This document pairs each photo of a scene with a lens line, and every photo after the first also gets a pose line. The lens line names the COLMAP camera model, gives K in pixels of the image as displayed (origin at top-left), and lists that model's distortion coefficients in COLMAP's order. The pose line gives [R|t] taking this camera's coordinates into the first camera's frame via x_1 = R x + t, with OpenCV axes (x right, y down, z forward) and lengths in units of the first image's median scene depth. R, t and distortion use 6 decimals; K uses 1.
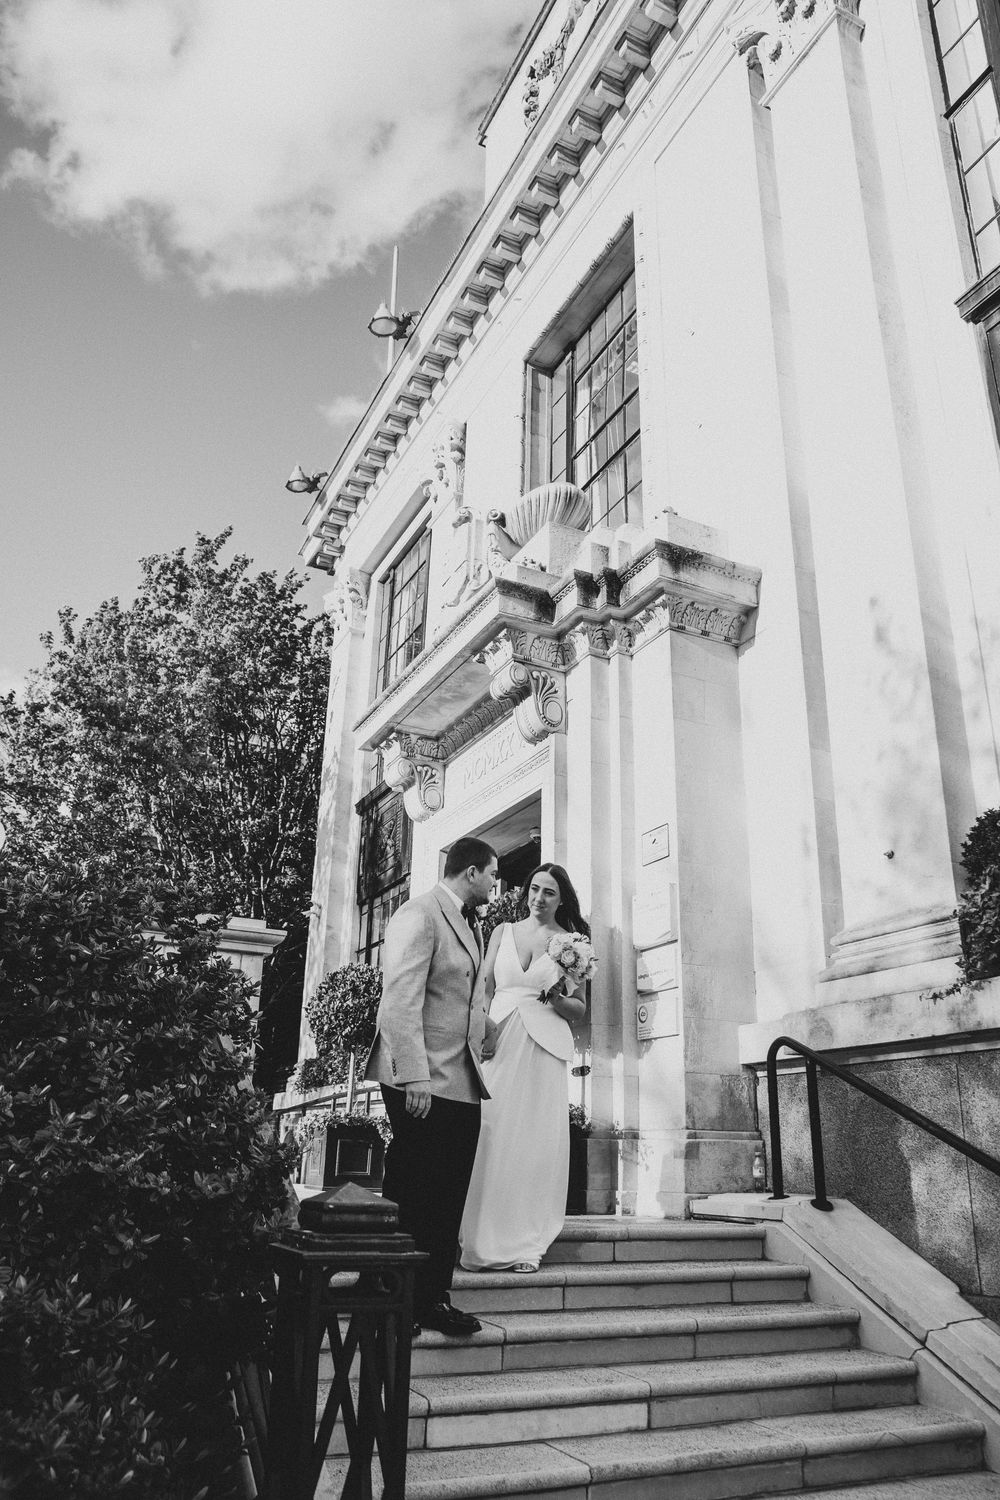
lens RADIAL K [[1107.0, 0, 559.6], [0, 1107.0, 757.5], [0, 0, 1]] dist [-0.116153, 0.122559]
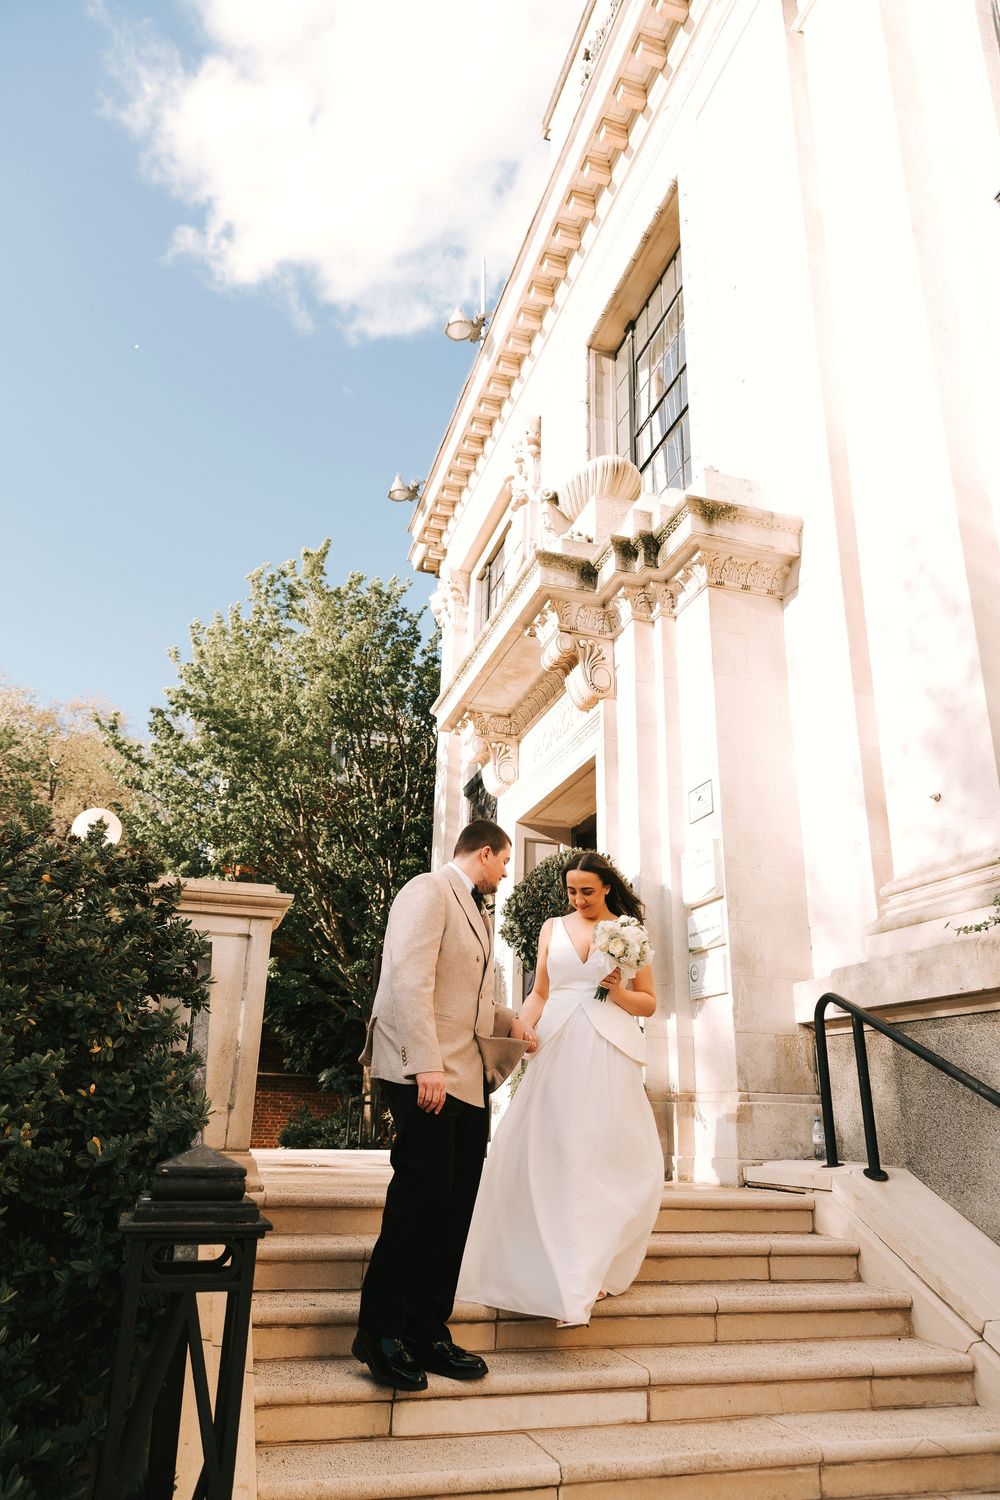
lens RADIAL K [[1023.4, 0, 547.5], [0, 1023.4, 753.1], [0, 0, 1]] dist [0.020900, 0.002602]
pose [[0.987432, -0.055201, -0.148092, 0.085381], [0.055651, 0.998450, -0.001108, 0.027160], [0.147923, -0.007148, 0.988973, 0.064760]]
